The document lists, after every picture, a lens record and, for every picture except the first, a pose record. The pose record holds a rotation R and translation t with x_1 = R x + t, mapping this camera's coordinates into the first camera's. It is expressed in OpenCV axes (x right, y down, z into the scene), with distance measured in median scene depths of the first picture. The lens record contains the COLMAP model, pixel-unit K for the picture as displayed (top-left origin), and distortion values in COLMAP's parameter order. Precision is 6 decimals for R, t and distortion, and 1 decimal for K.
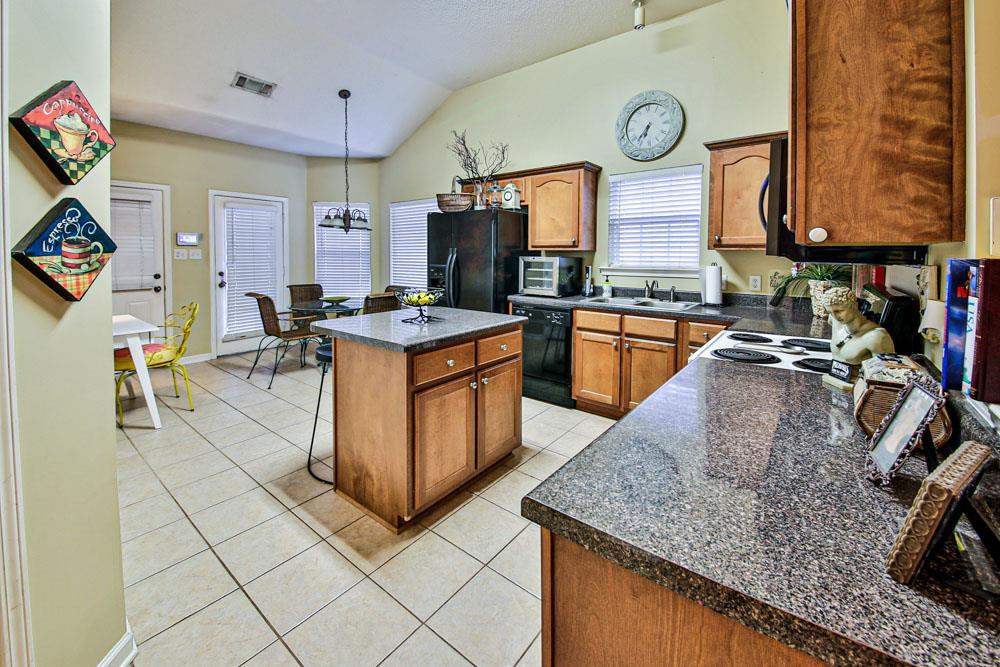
lens RADIAL K [[397.6, 0, 536.9], [0, 397.6, 276.3], [0, 0, 1]] dist [-0.000777, -0.002750]
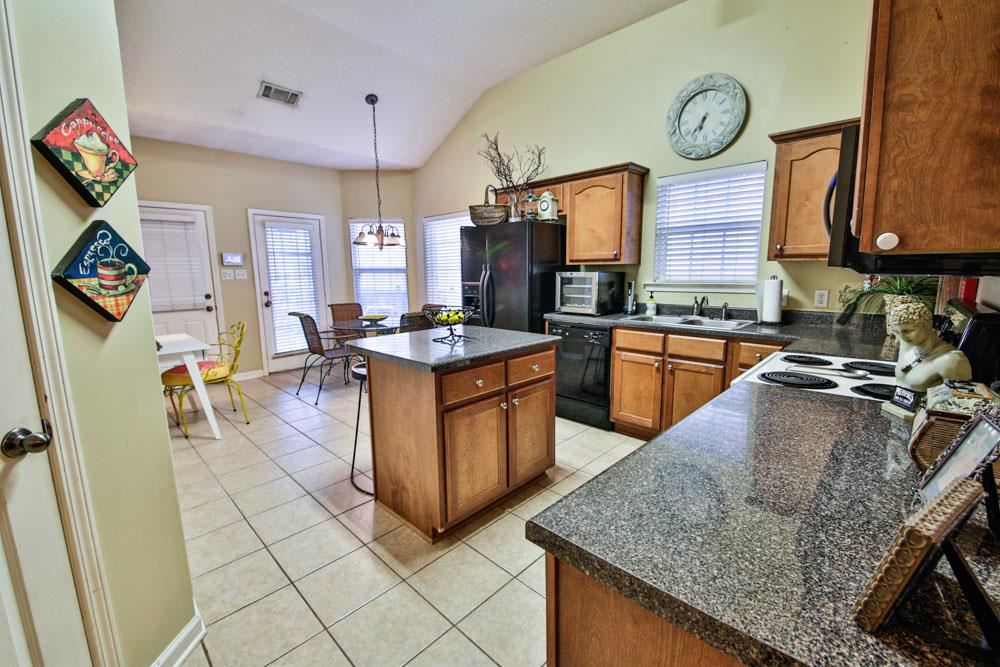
lens RADIAL K [[416.5, 0, 540.4], [0, 416.5, 342.5], [0, 0, 1]] dist [-0.005241, -0.001937]
pose [[0.994562, 0.003370, -0.104090, 0.039374], [0.008978, 0.992981, 0.117935, -0.000363], [0.103757, -0.118229, 0.987551, 0.016551]]
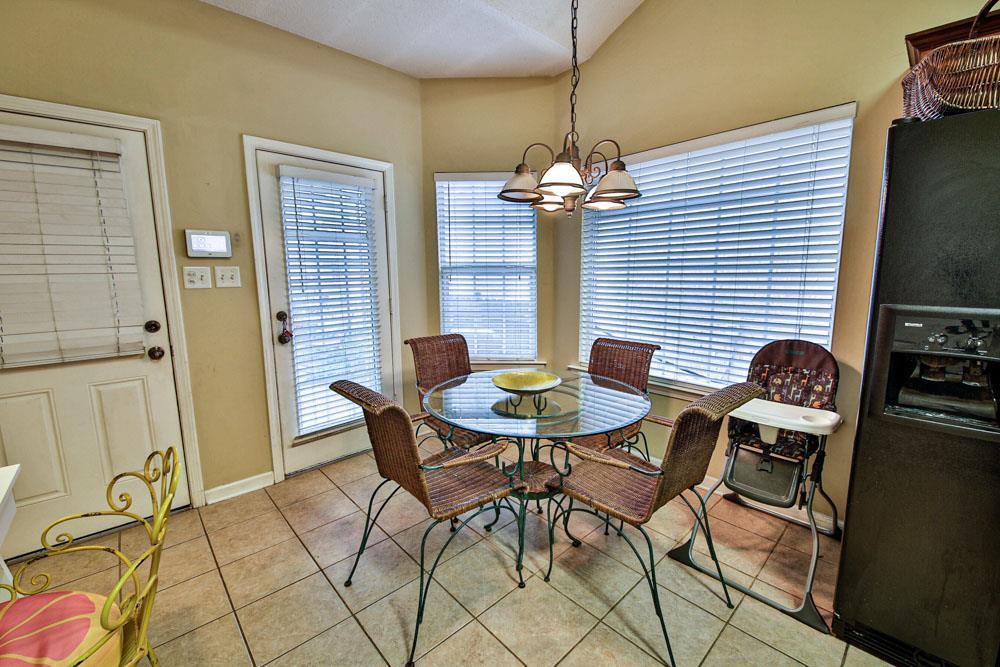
lens RADIAL K [[416.5, 0, 535.1], [0, 416.5, 337.5], [0, 0, 1]] dist [-0.005241, -0.001937]
pose [[0.984223, 0.014404, -0.176348, -0.968492], [0.004390, 0.994386, 0.105723, -0.080420], [0.176881, -0.104830, 0.978634, 1.351978]]
